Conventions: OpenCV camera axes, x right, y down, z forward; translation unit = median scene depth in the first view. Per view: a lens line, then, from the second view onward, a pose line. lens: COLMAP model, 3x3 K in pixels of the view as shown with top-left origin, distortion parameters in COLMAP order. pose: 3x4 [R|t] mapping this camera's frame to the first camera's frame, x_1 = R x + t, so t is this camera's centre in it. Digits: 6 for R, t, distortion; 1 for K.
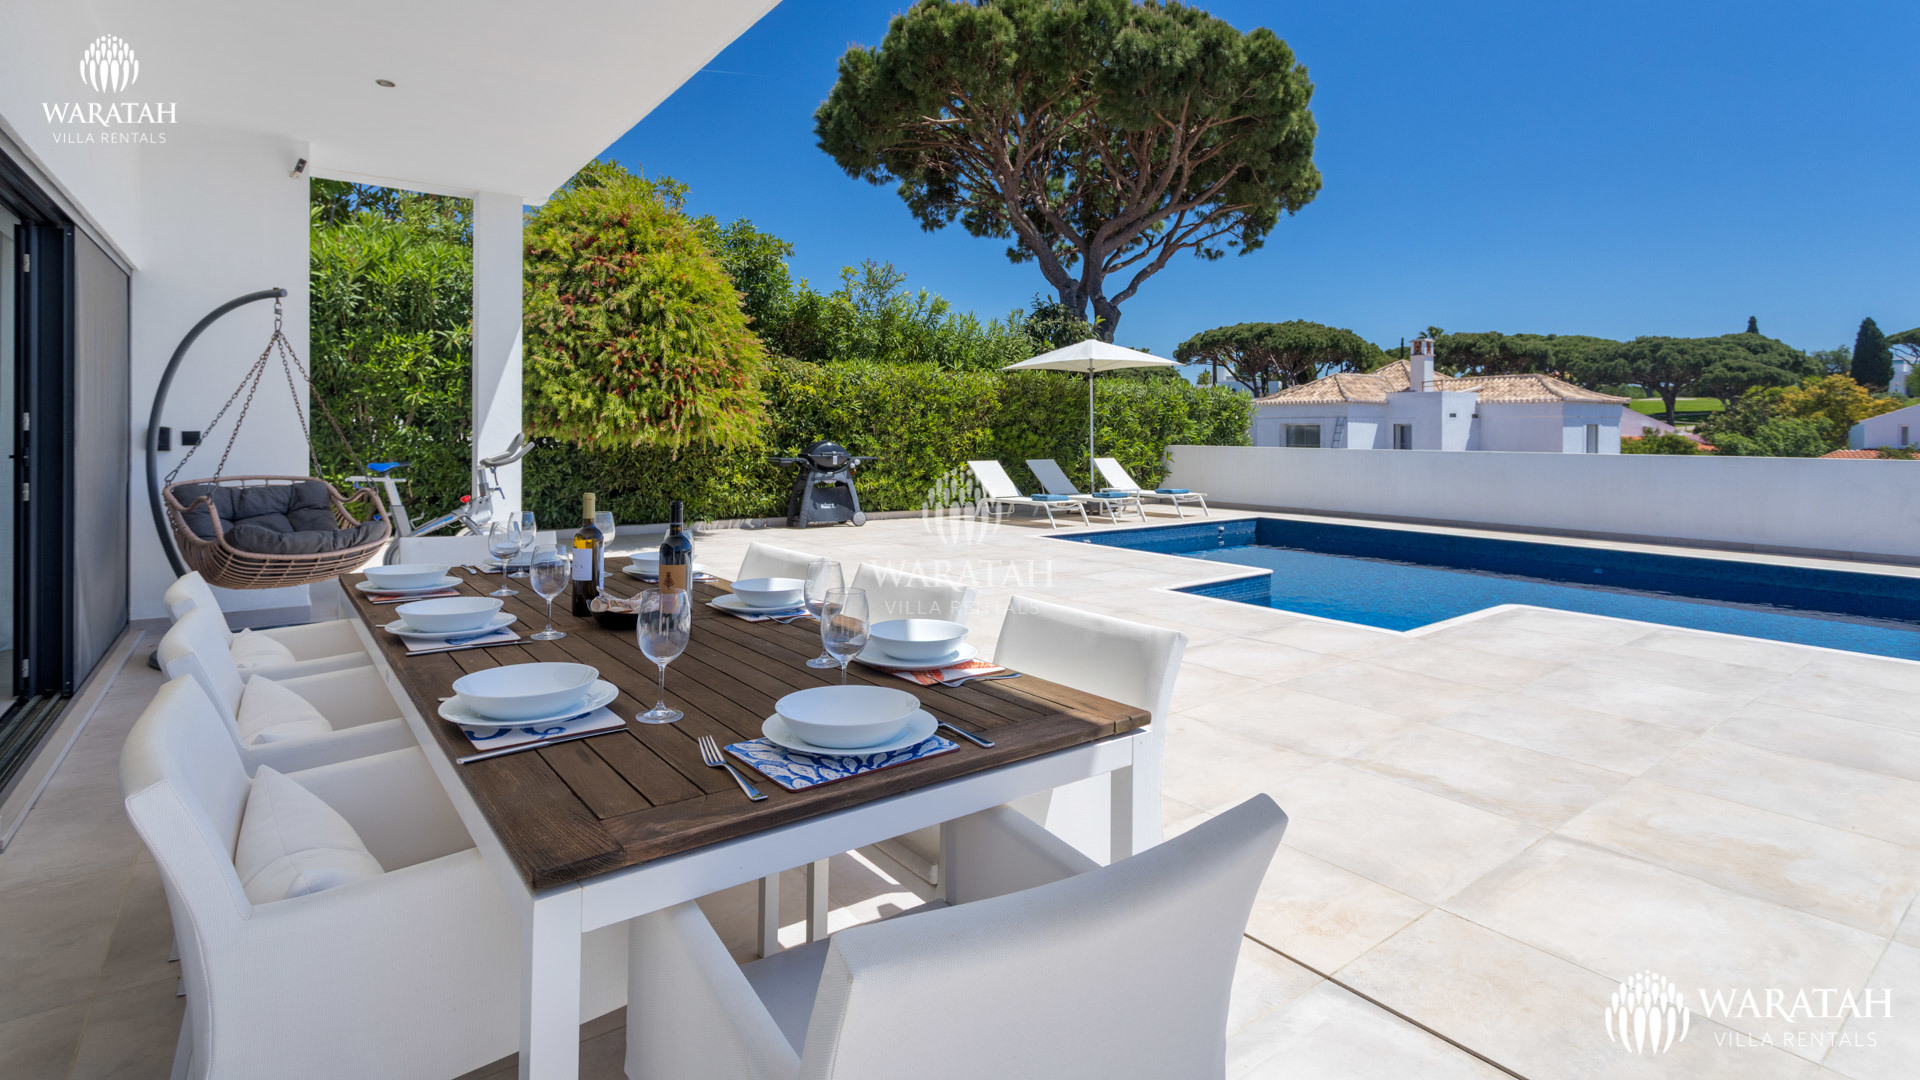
lens RADIAL K [[912.0, 0, 956.4], [0, 912.0, 426.6], [0, 0, 1]] dist [0.002029, 0.001238]
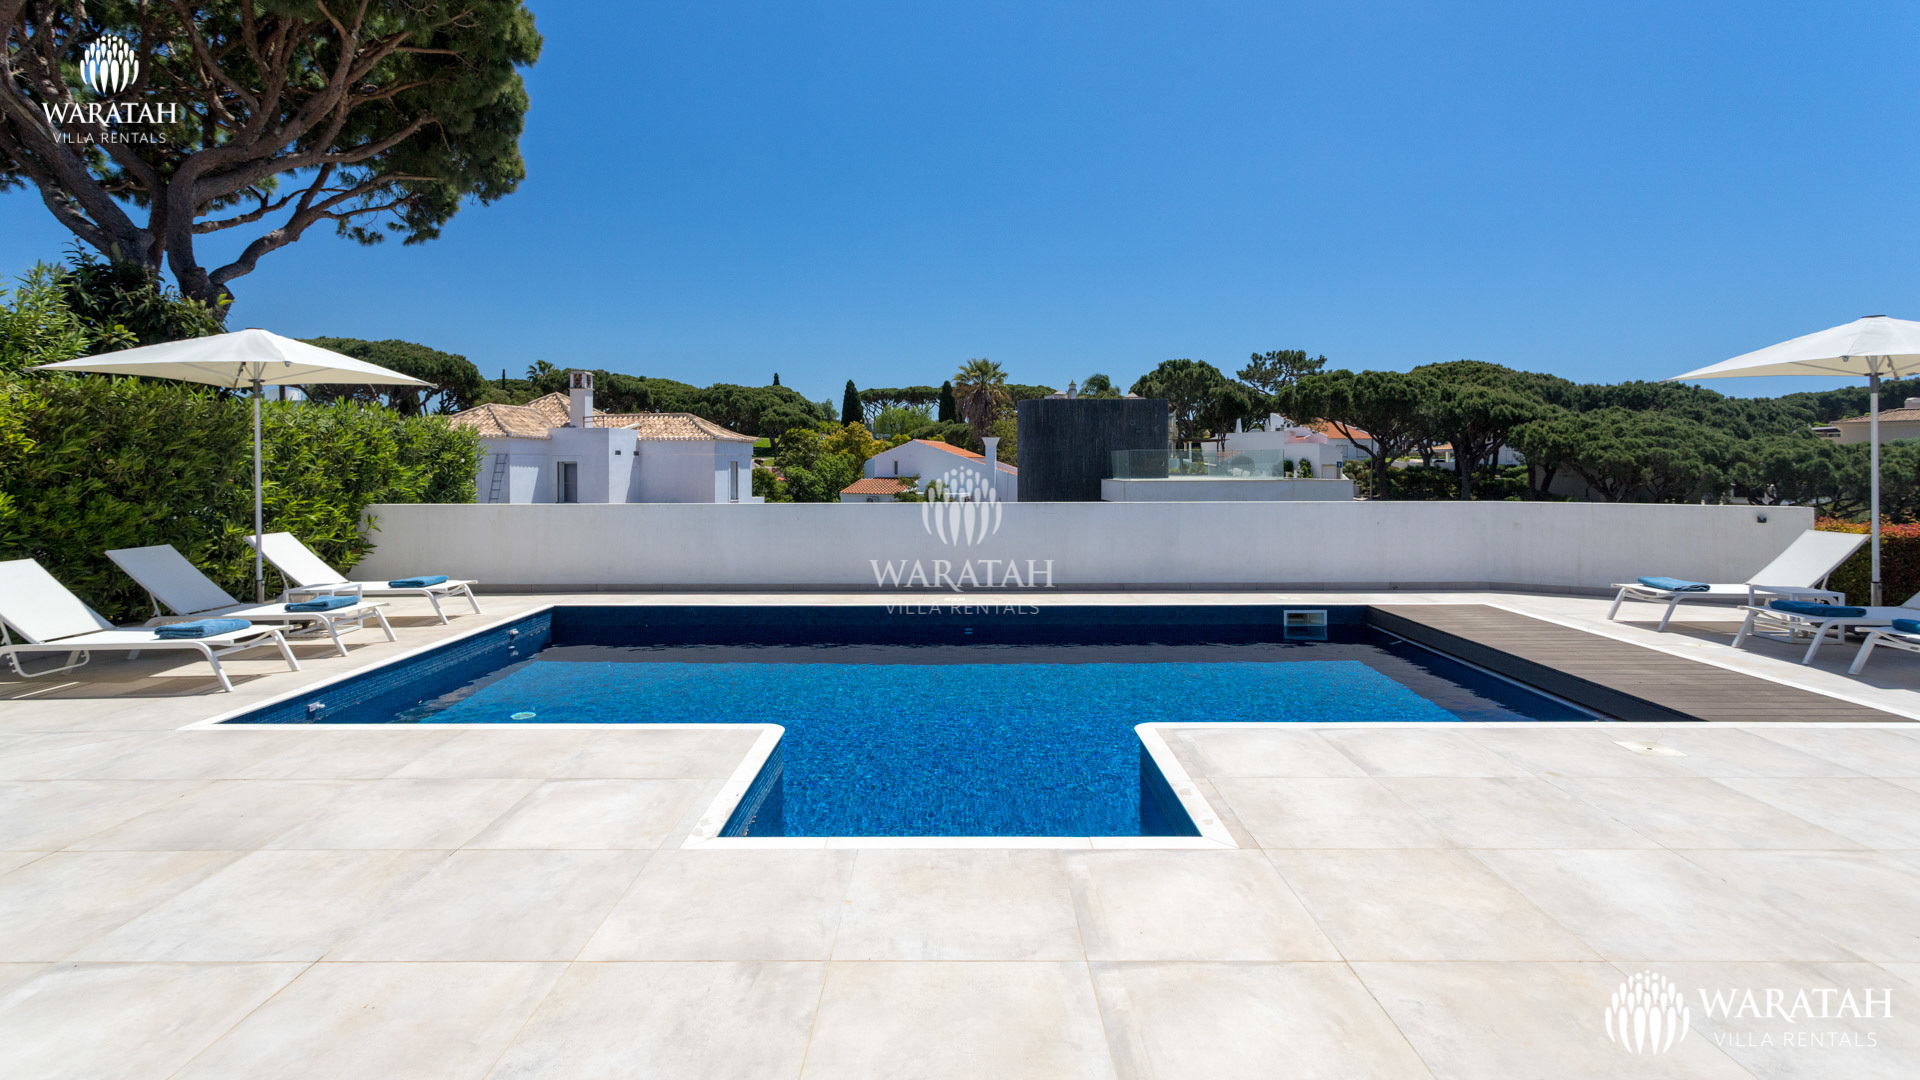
lens RADIAL K [[918.6, 0, 956.4], [0, 918.6, 463.1], [0, 0, 1]] dist [0.002043, 0.000868]
pose [[0.603659, -0.006477, 0.797216, -0.029804], [0.003353, 0.999979, 0.005585, -0.008962], [-0.797236, -0.000698, 0.603668, 0.198080]]
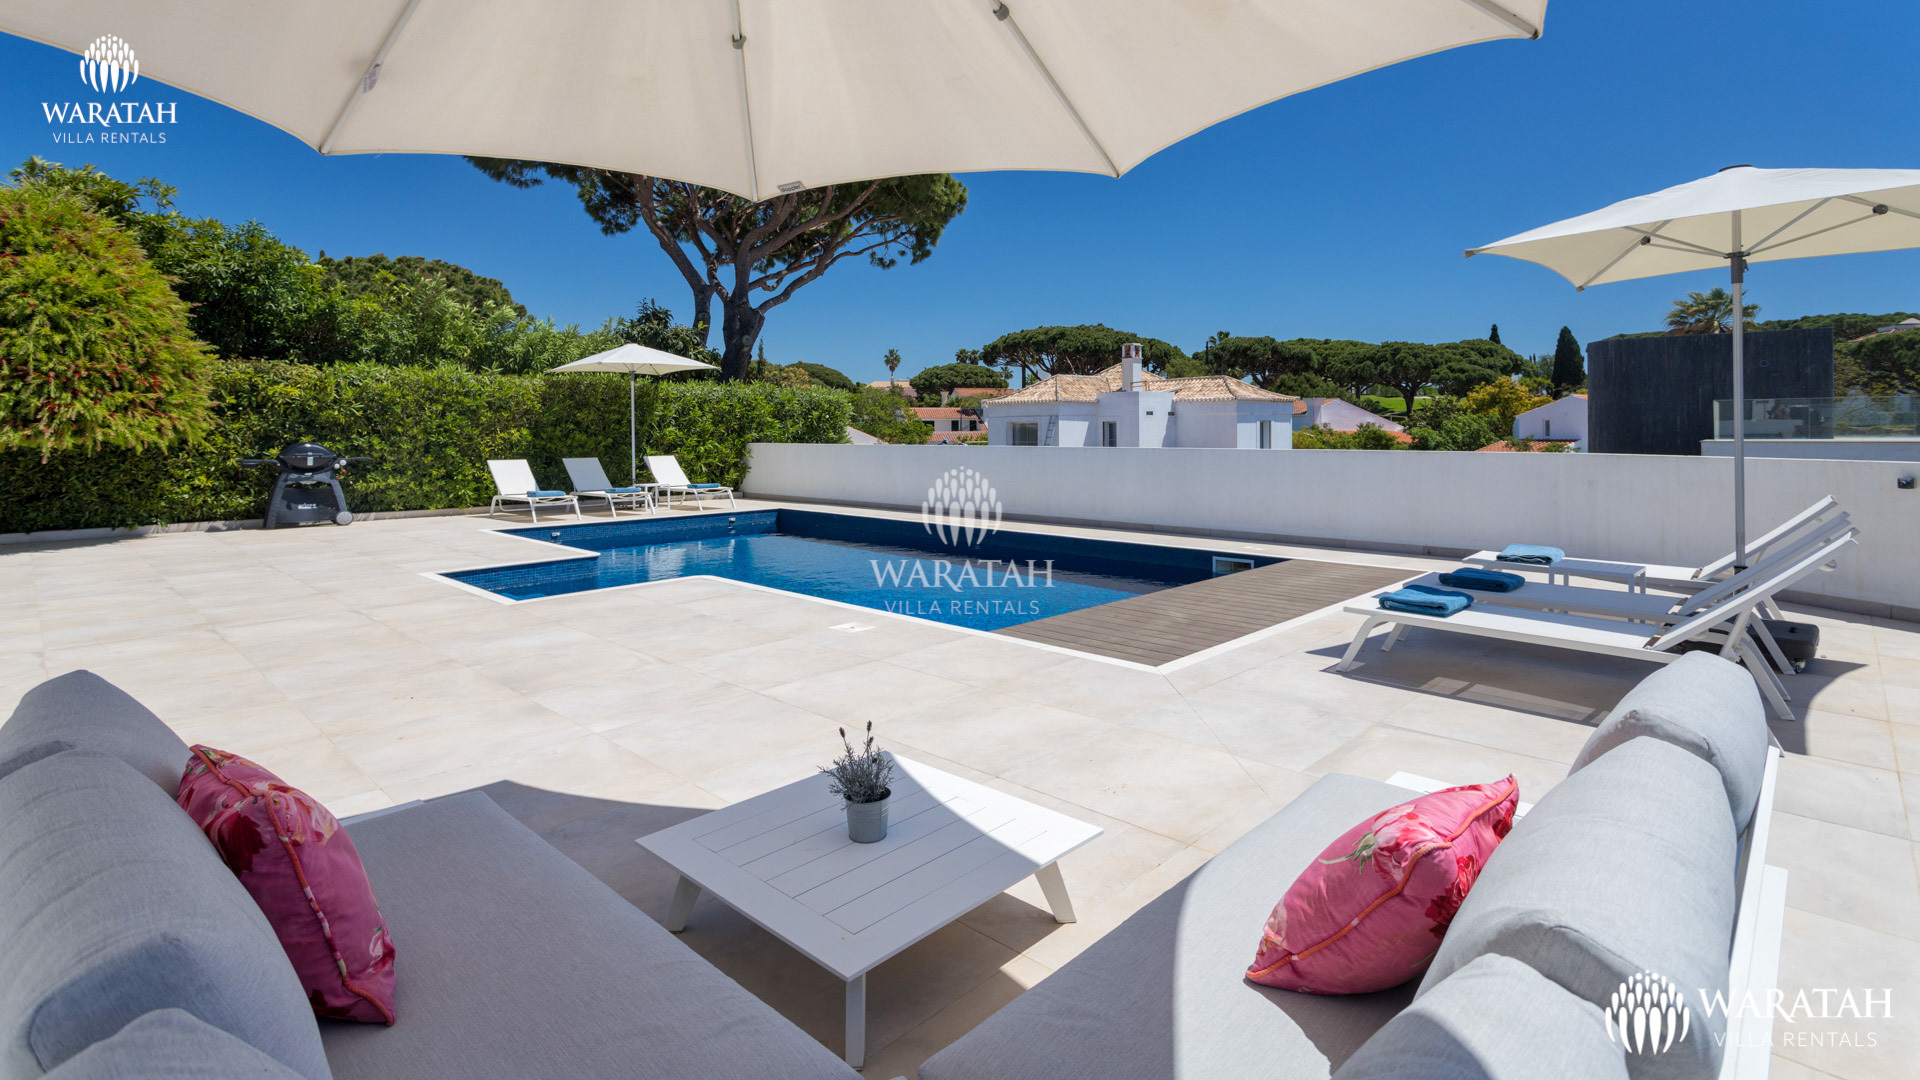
lens RADIAL K [[906.2, 0, 951.3], [0, 906.2, 414.1], [0, 0, 1]] dist [0.000685, 0.000513]
pose [[0.987661, -0.006351, 0.156478, 0.224935], [0.008549, 0.999874, -0.013375, 0.002221], [-0.156373, 0.014548, 0.987591, -0.060734]]
